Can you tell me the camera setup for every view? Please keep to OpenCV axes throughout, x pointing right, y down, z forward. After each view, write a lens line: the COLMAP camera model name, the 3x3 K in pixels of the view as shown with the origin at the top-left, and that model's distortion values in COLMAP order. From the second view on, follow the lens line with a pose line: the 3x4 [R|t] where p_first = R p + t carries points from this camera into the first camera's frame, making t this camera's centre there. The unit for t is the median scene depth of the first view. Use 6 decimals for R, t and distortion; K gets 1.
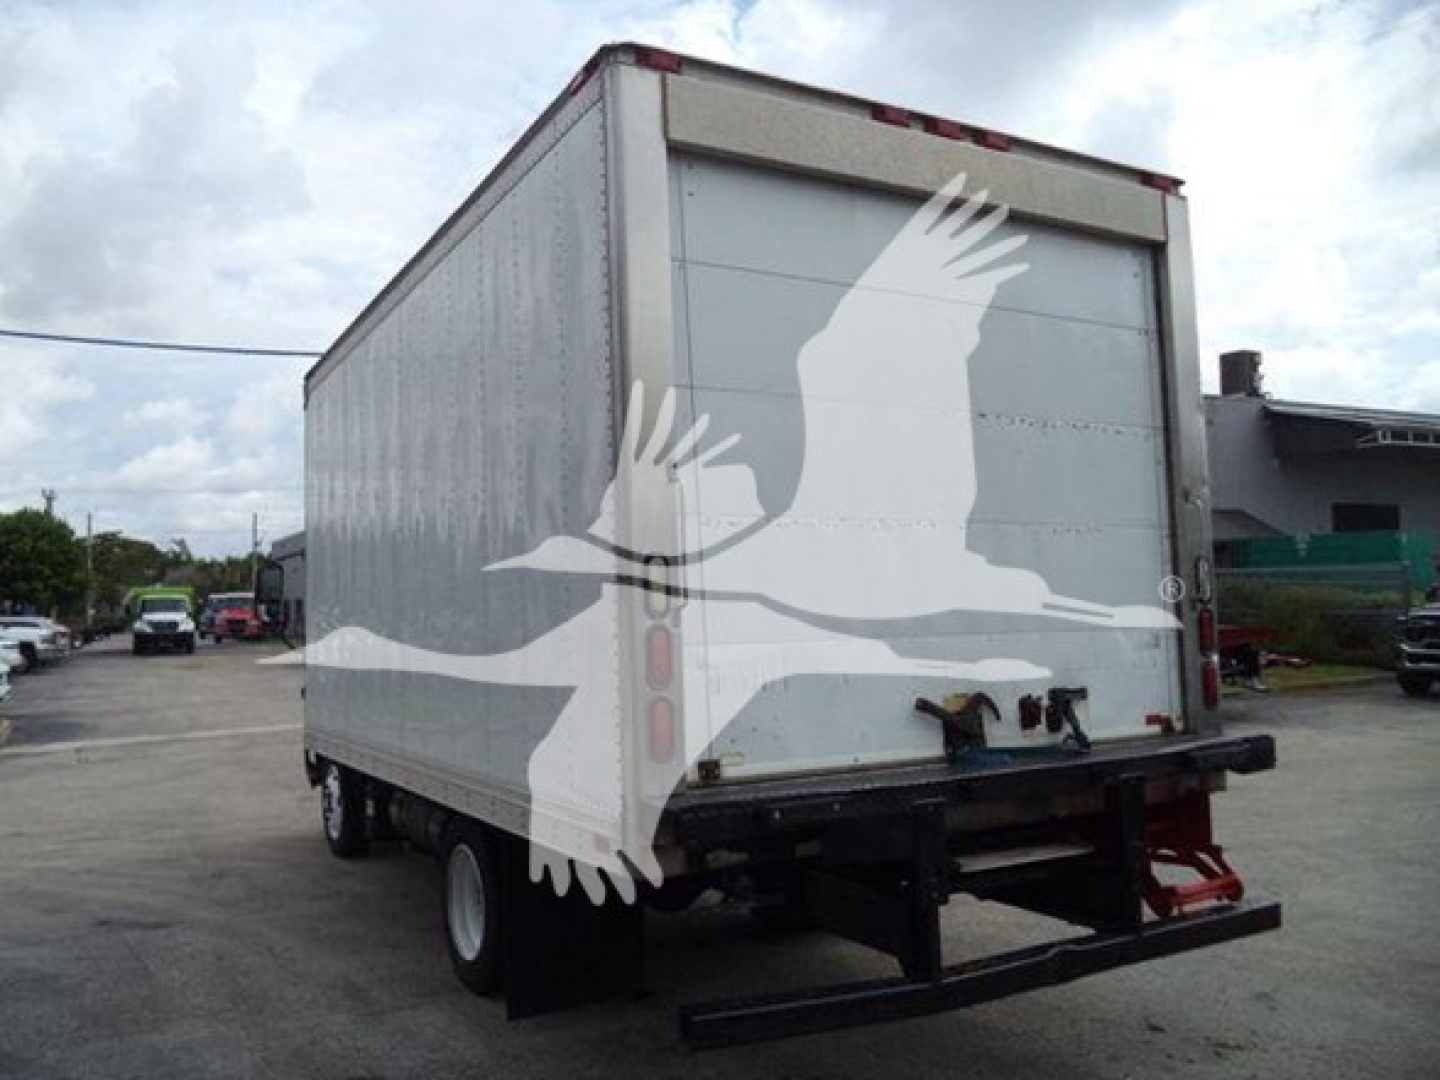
lens RADIAL K [[1172.4, 0, 713.4], [0, 1172.4, 542.8], [0, 0, 1]] dist [-0.025550, -0.012155]
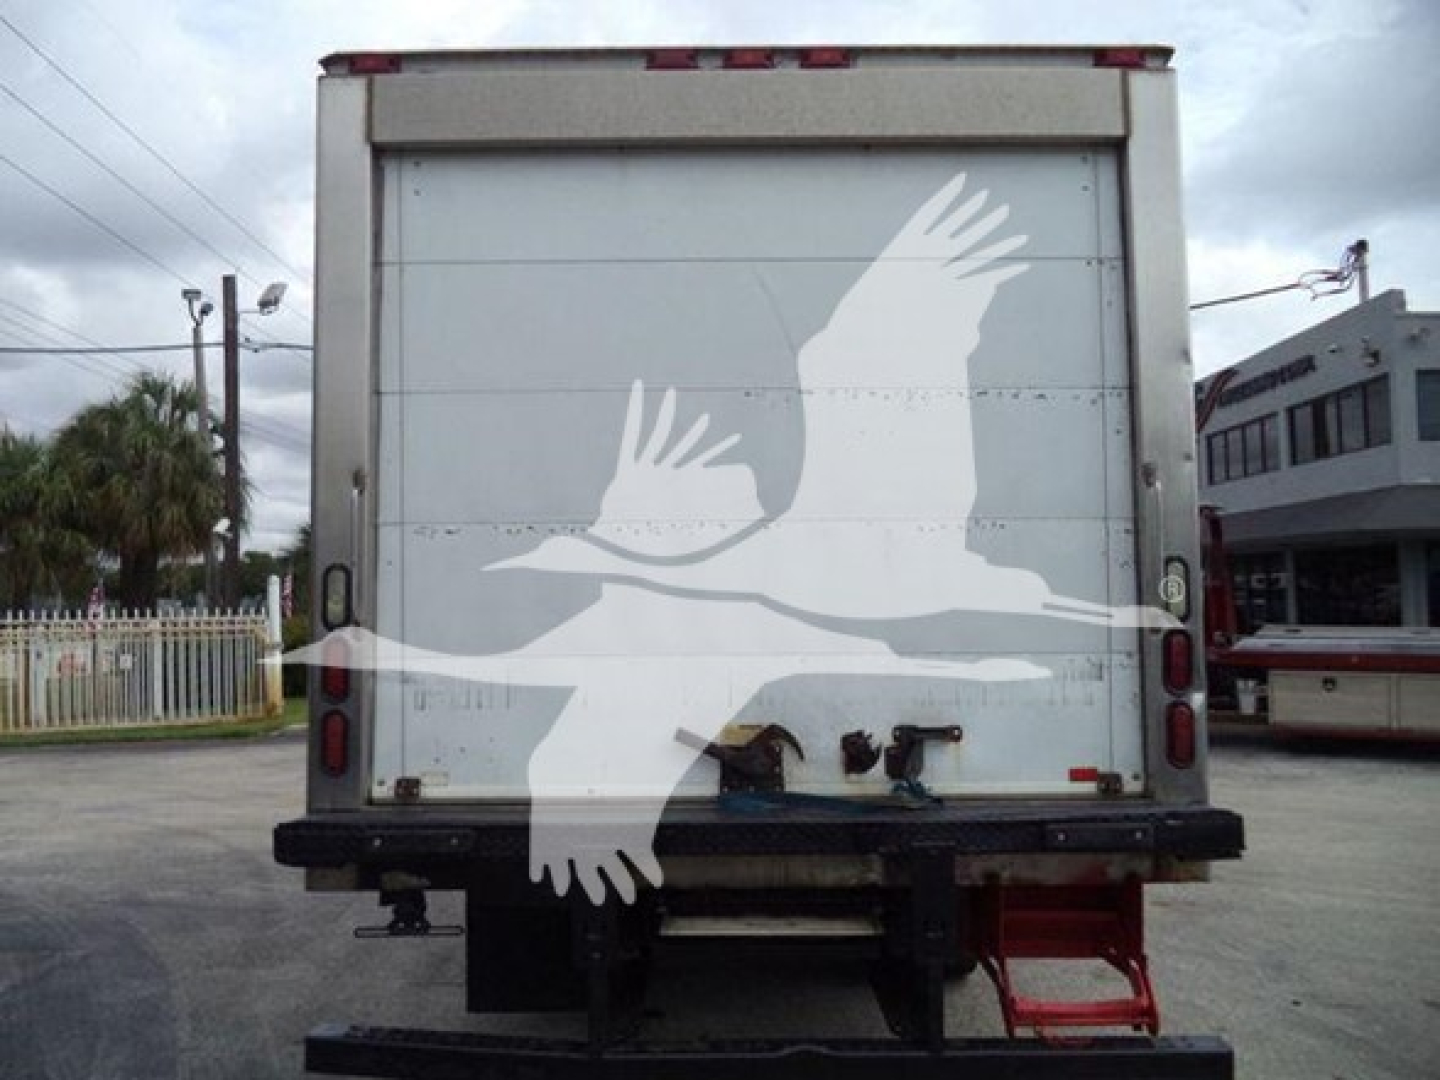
lens RADIAL K [[1172.4, 0, 714.8], [0, 1172.4, 539.2], [0, 0, 1]] dist [-0.025550, -0.012155]
pose [[0.868116, -0.015423, -0.496122, 0.579868], [0.018548, 0.999827, 0.001374, -0.006607], [0.496015, -0.010394, 0.868252, 0.241242]]
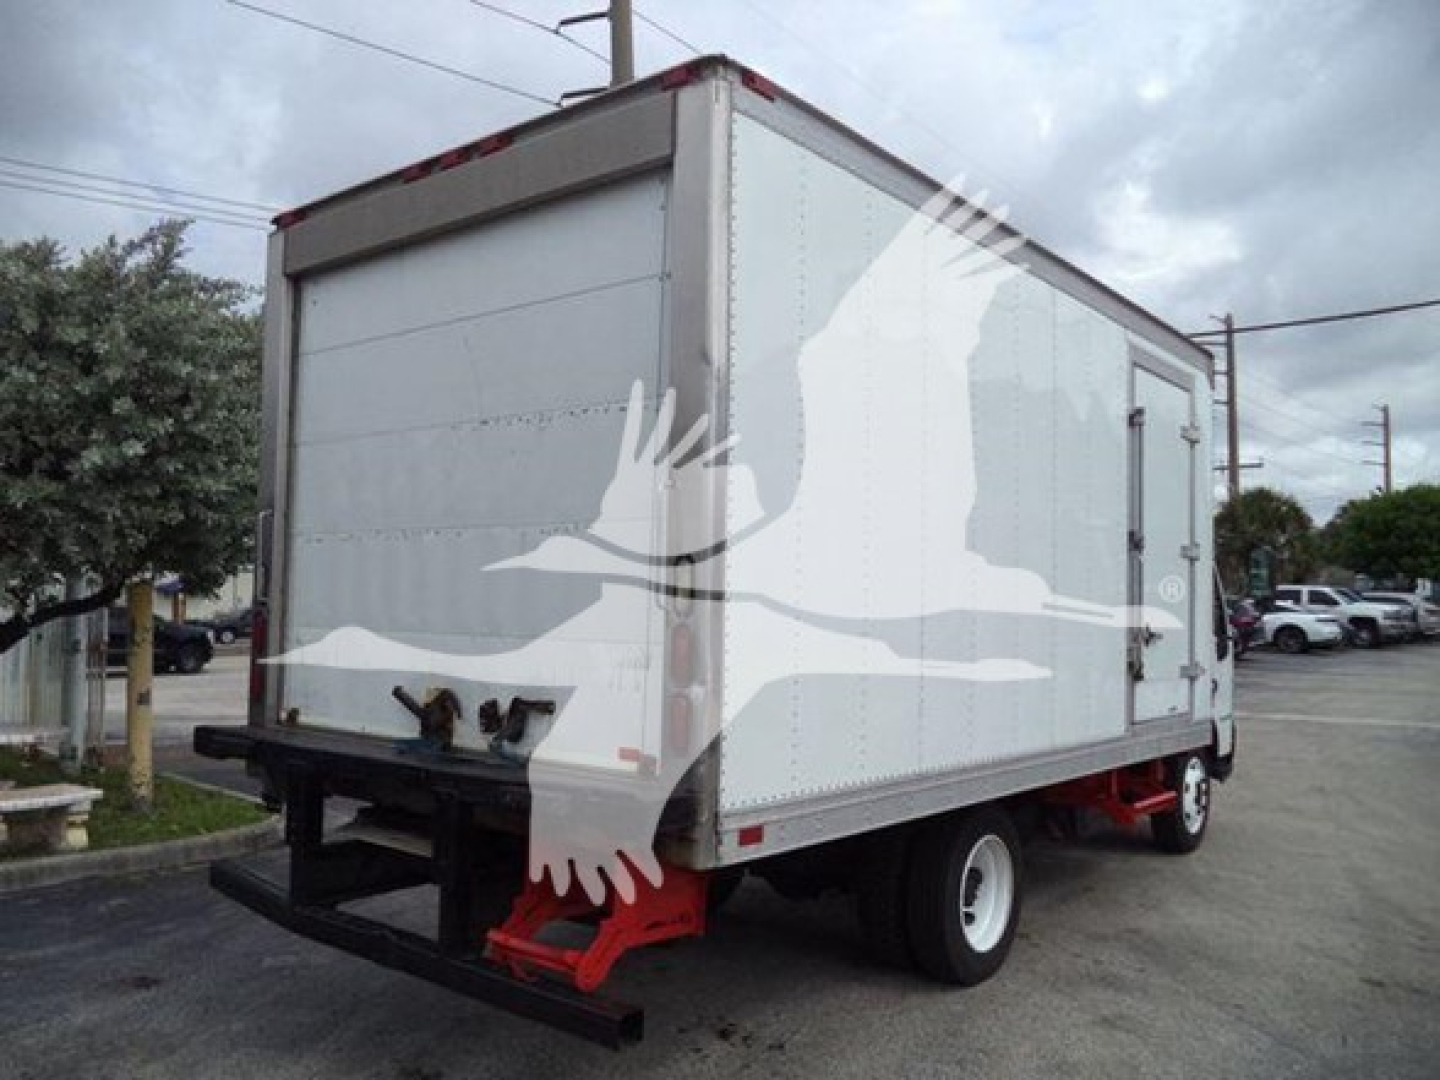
lens RADIAL K [[1172.4, 0, 714.8], [0, 1172.4, 549.0], [0, 0, 1]] dist [-0.025550, -0.012155]
pose [[0.356330, -0.010516, -0.934301, 1.245586], [0.037428, 0.999295, 0.003026, 0.006156], [0.933610, -0.036047, 0.356472, 0.812297]]
